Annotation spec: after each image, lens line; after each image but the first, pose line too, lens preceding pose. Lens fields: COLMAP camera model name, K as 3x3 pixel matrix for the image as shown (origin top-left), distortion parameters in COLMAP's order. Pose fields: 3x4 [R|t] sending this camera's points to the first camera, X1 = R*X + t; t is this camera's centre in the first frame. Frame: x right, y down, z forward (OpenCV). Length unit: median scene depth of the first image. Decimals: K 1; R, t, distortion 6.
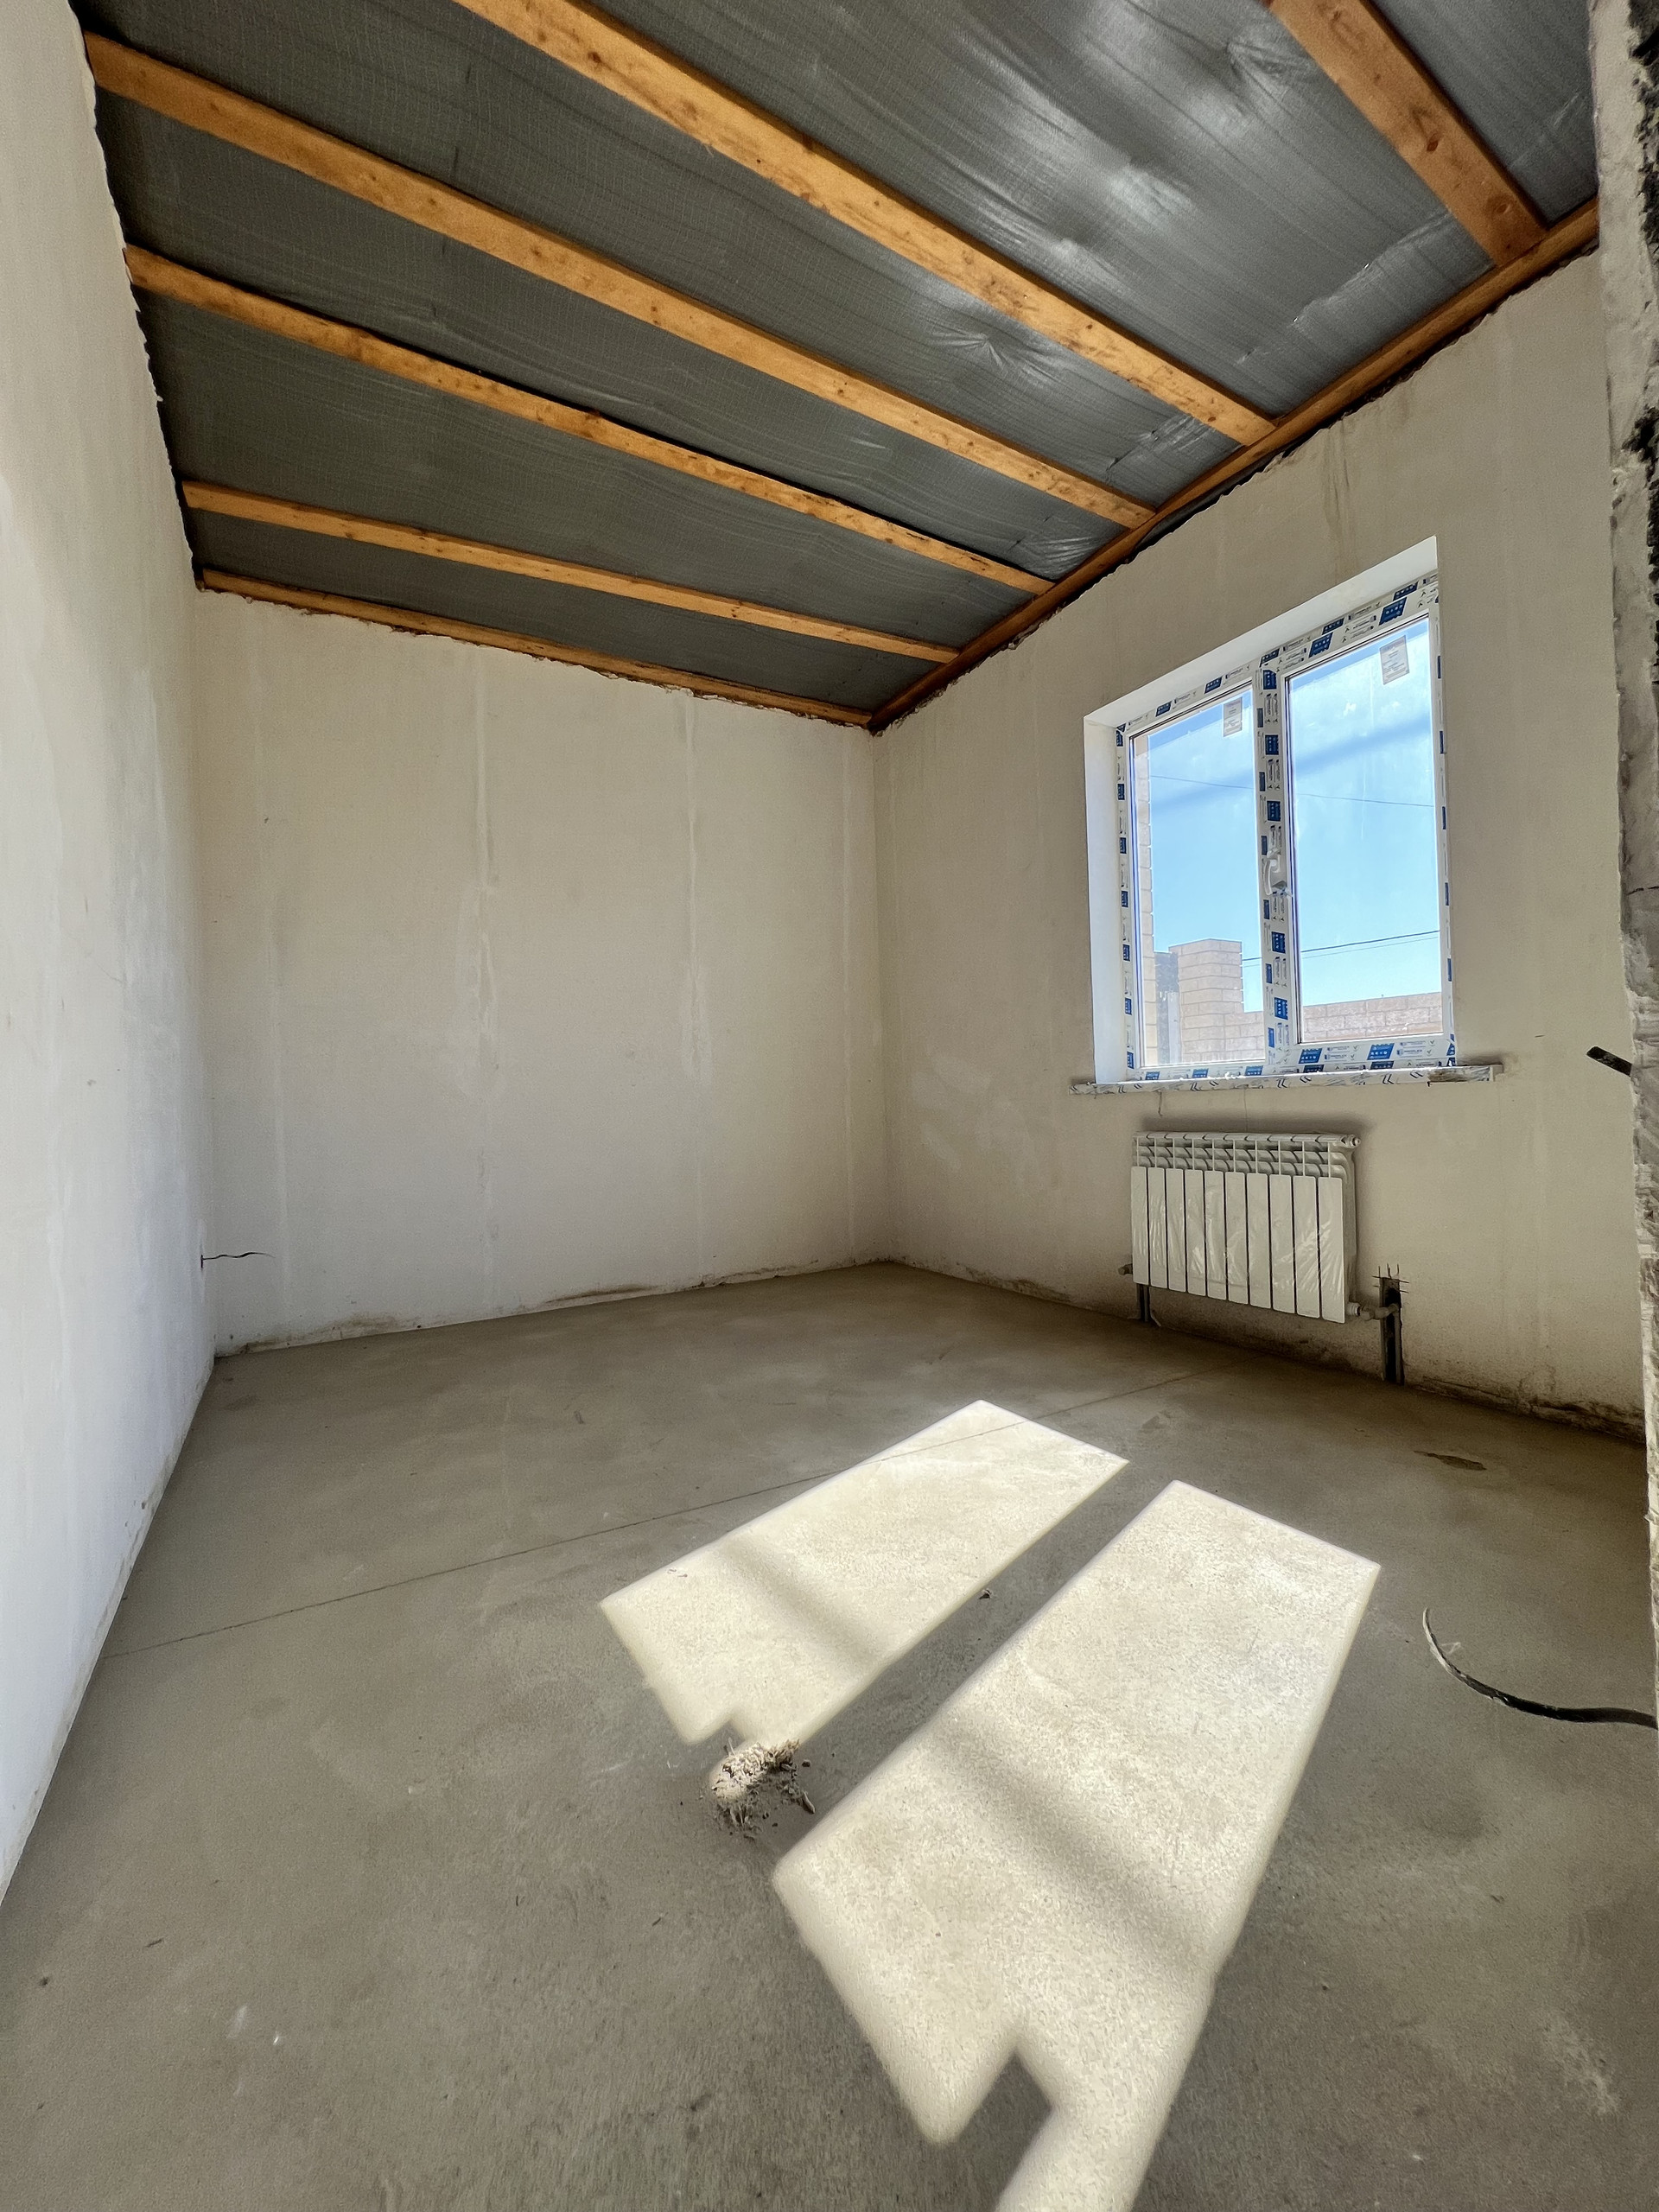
lens RADIAL K [[882.8, 0, 831.9], [0, 882.8, 1098.4], [0, 0, 1]] dist [0.000427, -0.000042]
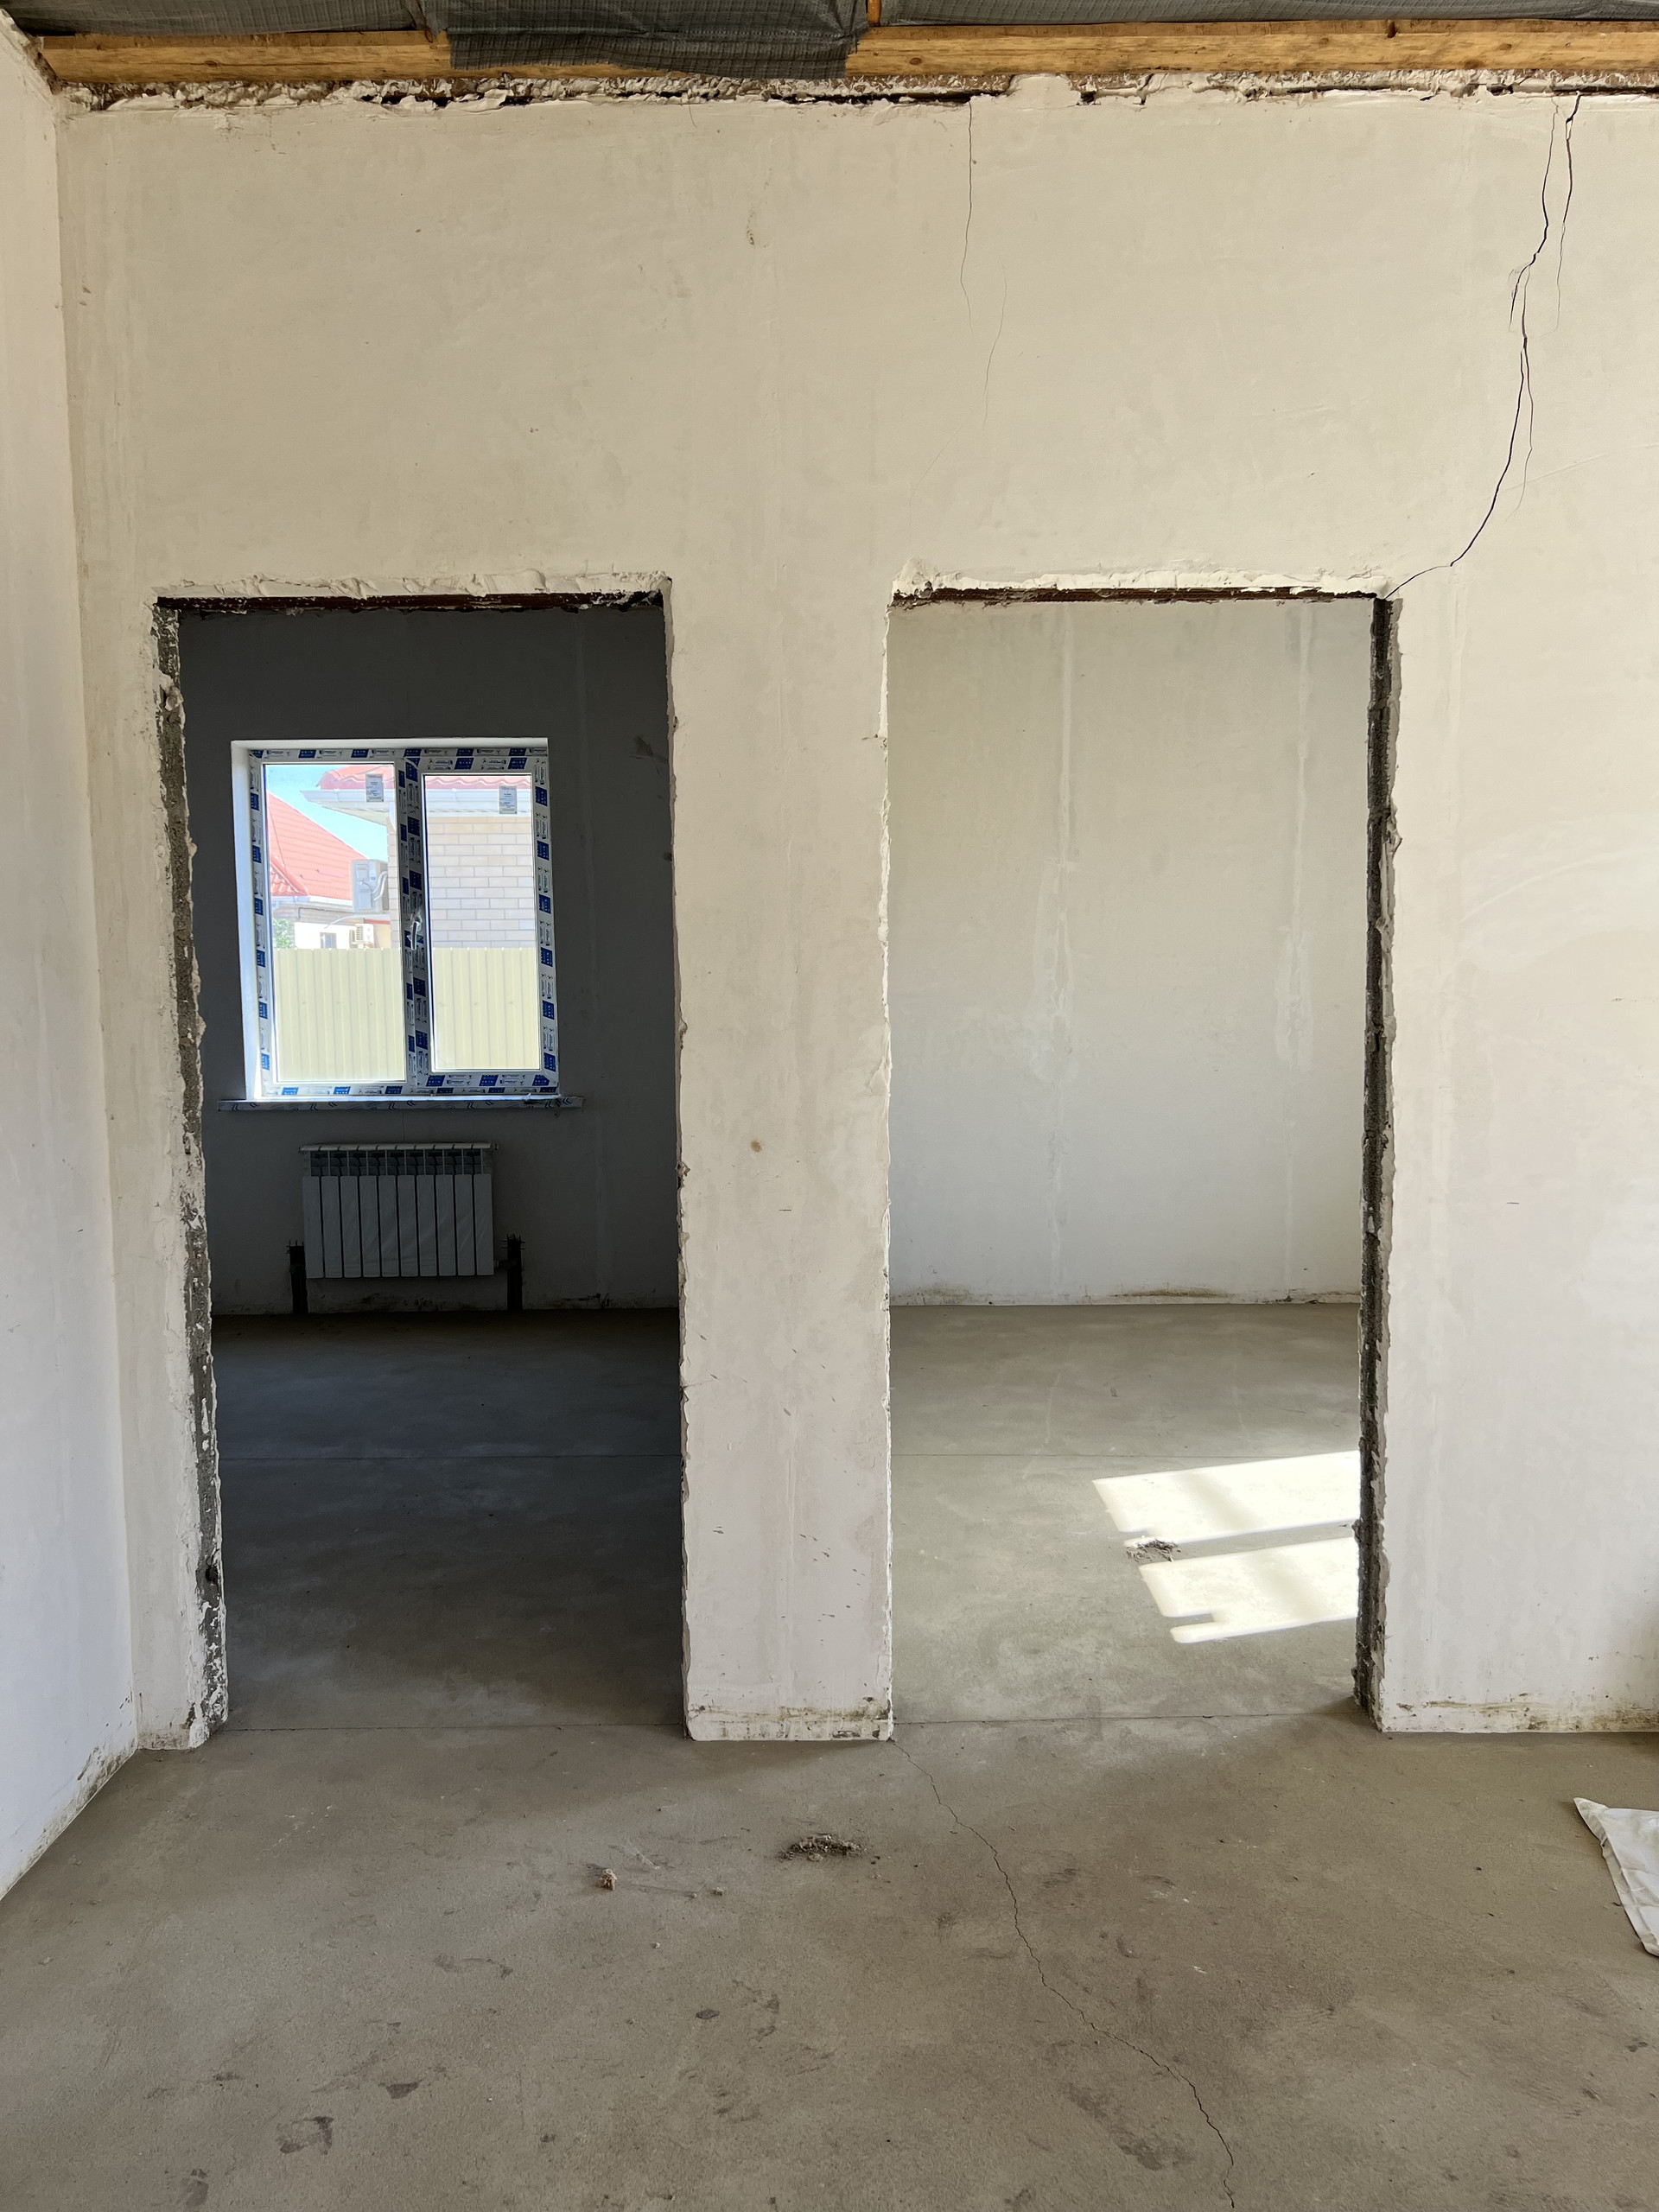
lens RADIAL K [[1655.7, 0, 832.6], [0, 1655.7, 1124.2], [0, 0, 1]] dist [0.070628, -0.092943]
pose [[0.859985, 0.071610, -0.505270, 0.370472], [-0.015747, 0.993358, 0.113982, -0.182892], [0.510076, -0.090066, 0.855401, -0.803370]]
